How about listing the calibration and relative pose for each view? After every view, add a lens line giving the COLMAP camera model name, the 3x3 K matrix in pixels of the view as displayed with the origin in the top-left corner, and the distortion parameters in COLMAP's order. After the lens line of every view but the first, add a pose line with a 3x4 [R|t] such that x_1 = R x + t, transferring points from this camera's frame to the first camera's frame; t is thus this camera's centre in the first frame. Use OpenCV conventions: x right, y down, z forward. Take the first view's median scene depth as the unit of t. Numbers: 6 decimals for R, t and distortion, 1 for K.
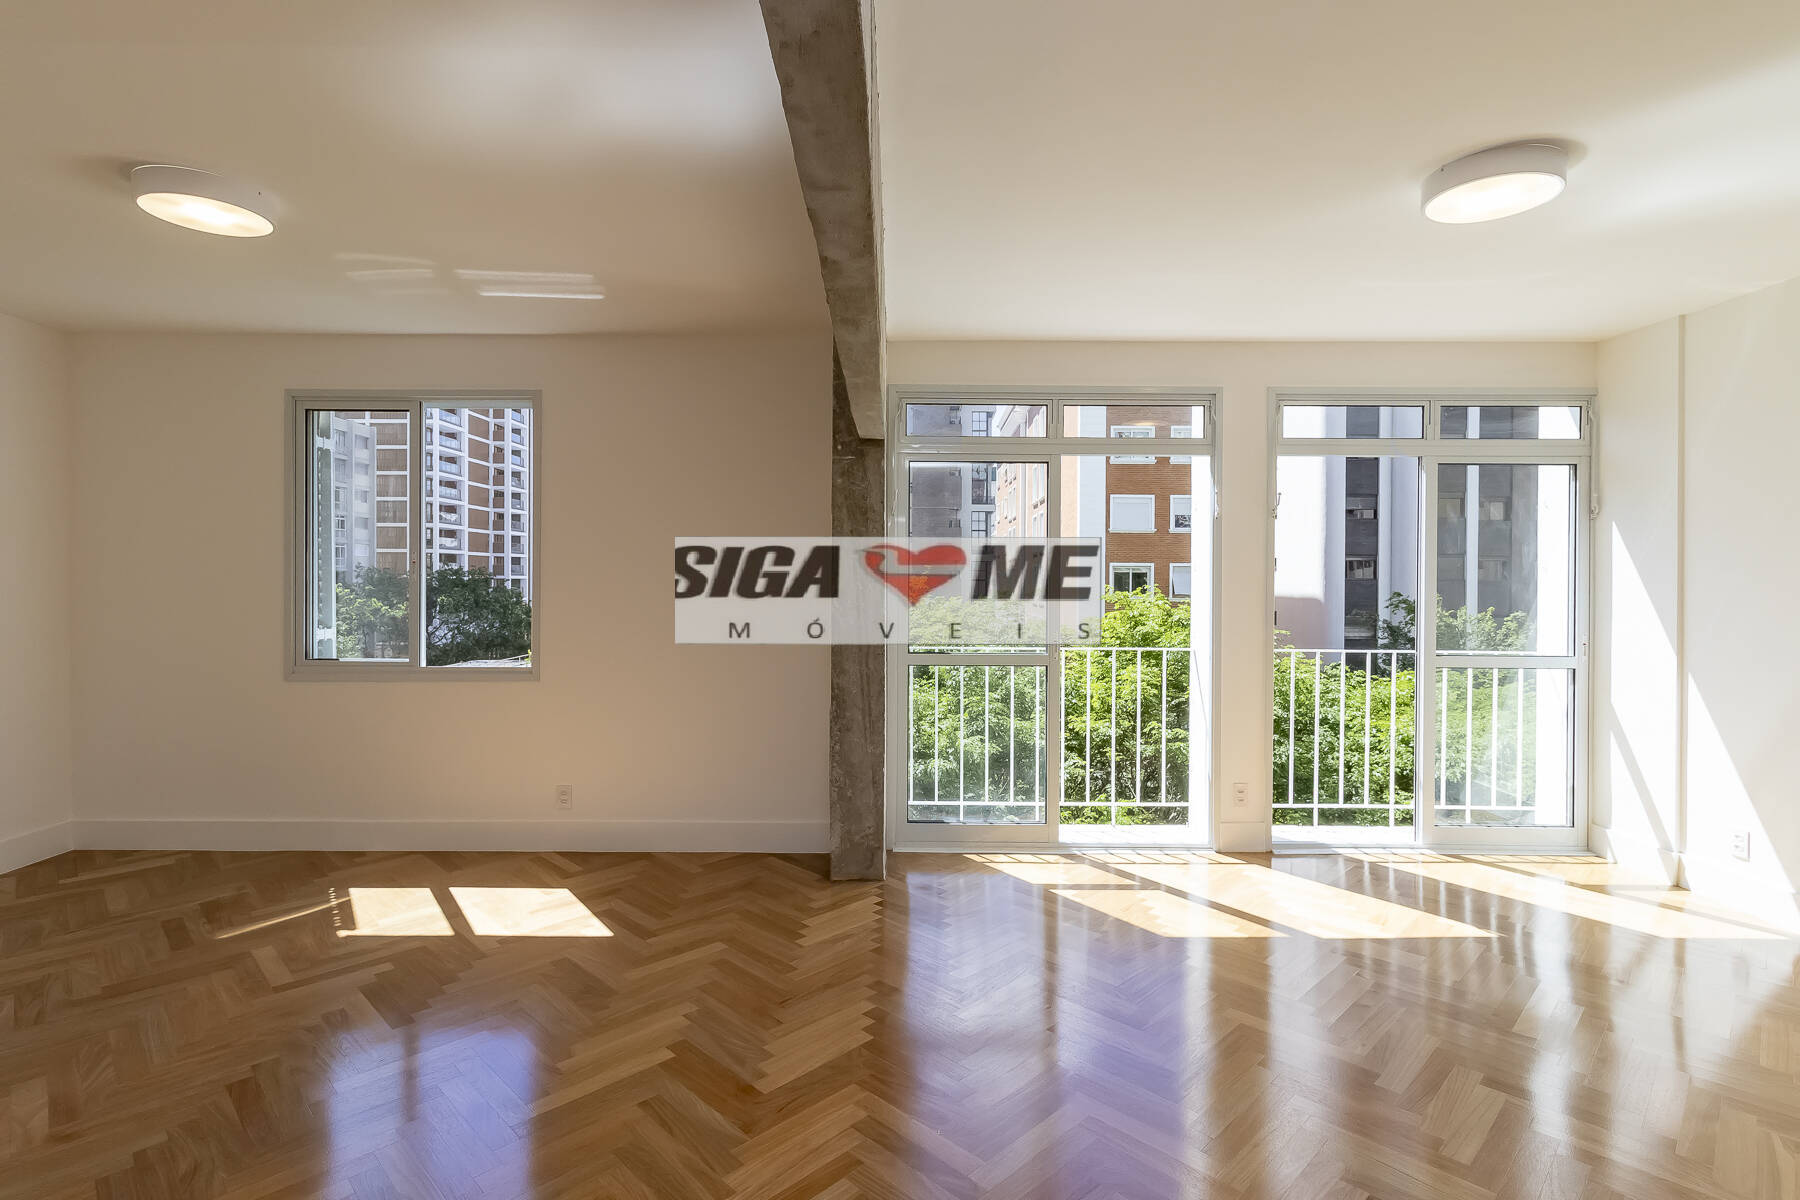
lens RADIAL K [[876.1, 0, 863.6], [0, 876.1, 594.0], [0, 0, 1]] dist [0.000588, 0.001334]
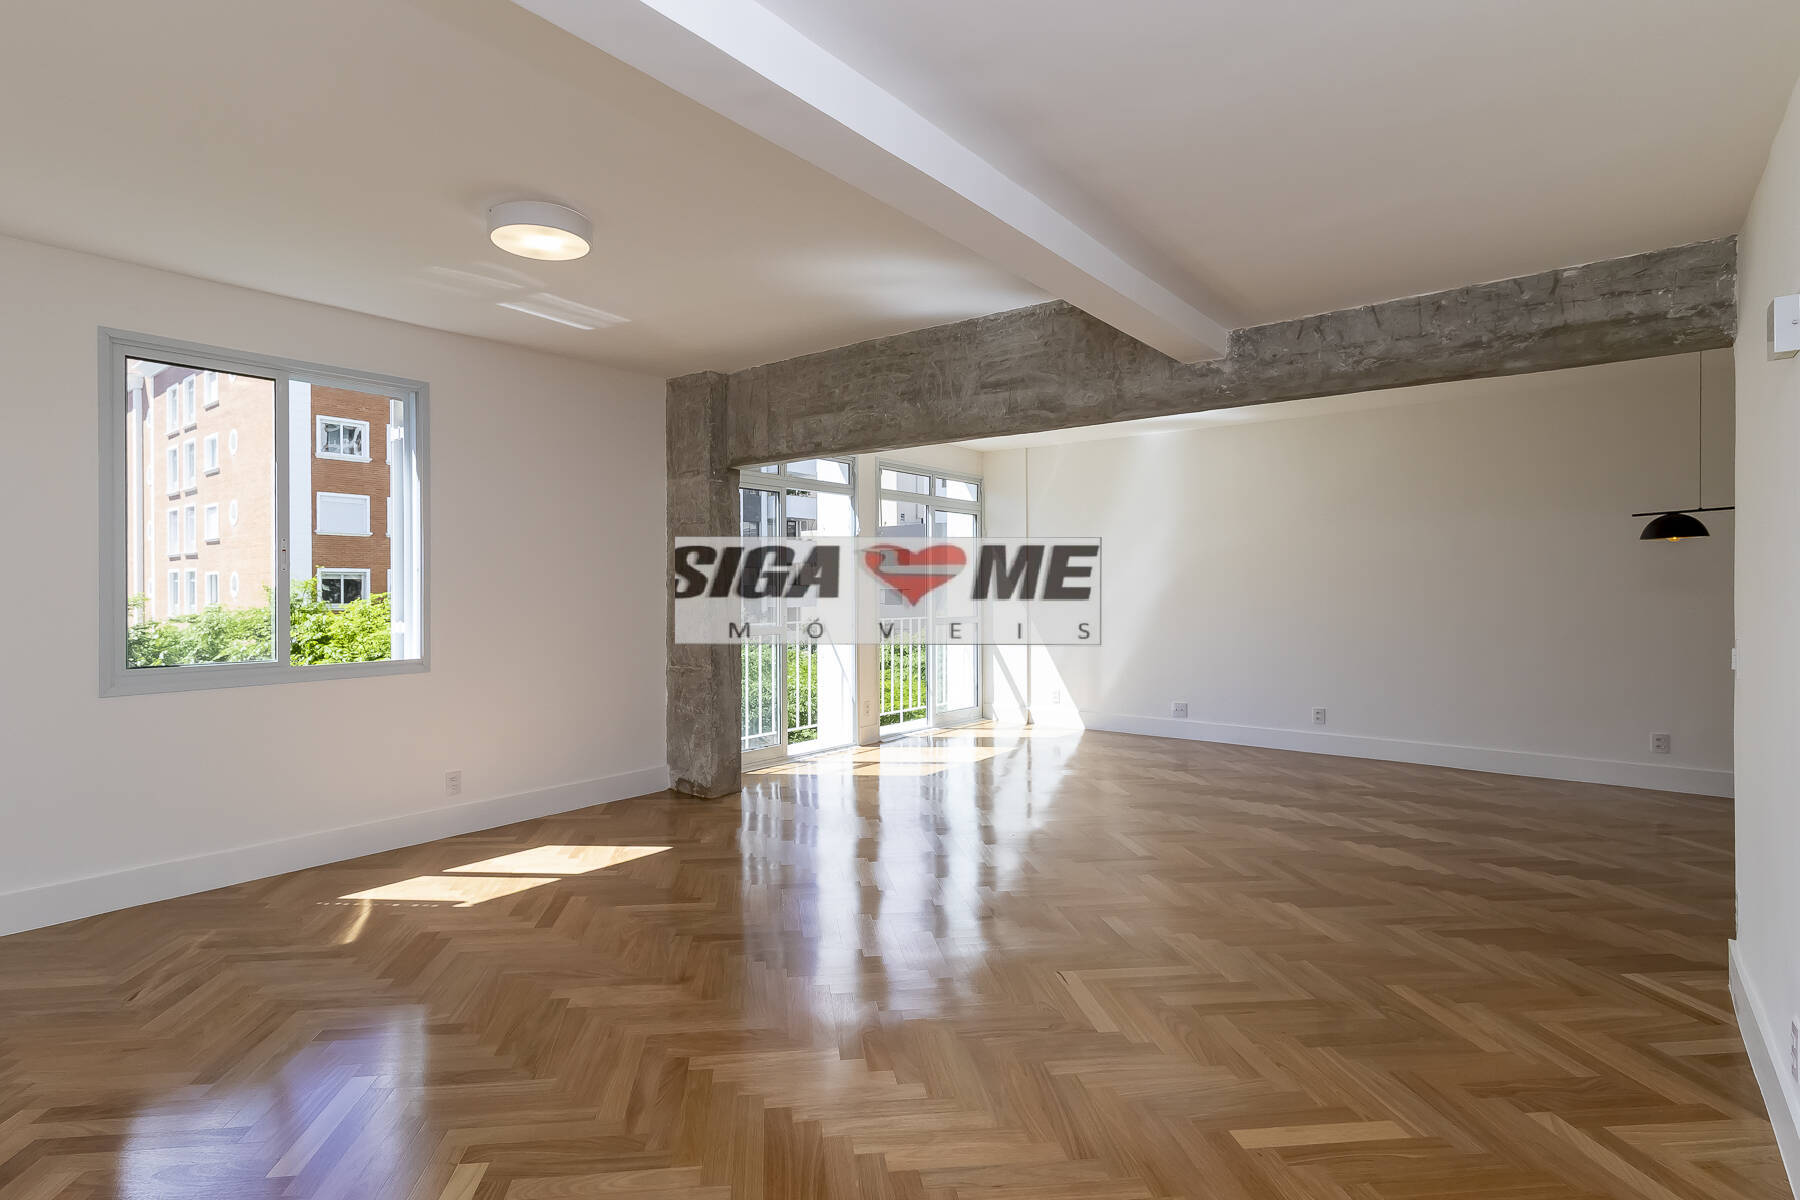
lens RADIAL K [[876.1, 0, 863.6], [0, 876.1, 594.0], [0, 0, 1]] dist [0.000588, 0.001334]
pose [[0.640700, -0.011617, 0.767703, -0.827264], [0.018261, 0.999833, -0.000111, 0.020153], [-0.767574, 0.014090, 0.640806, -0.027550]]
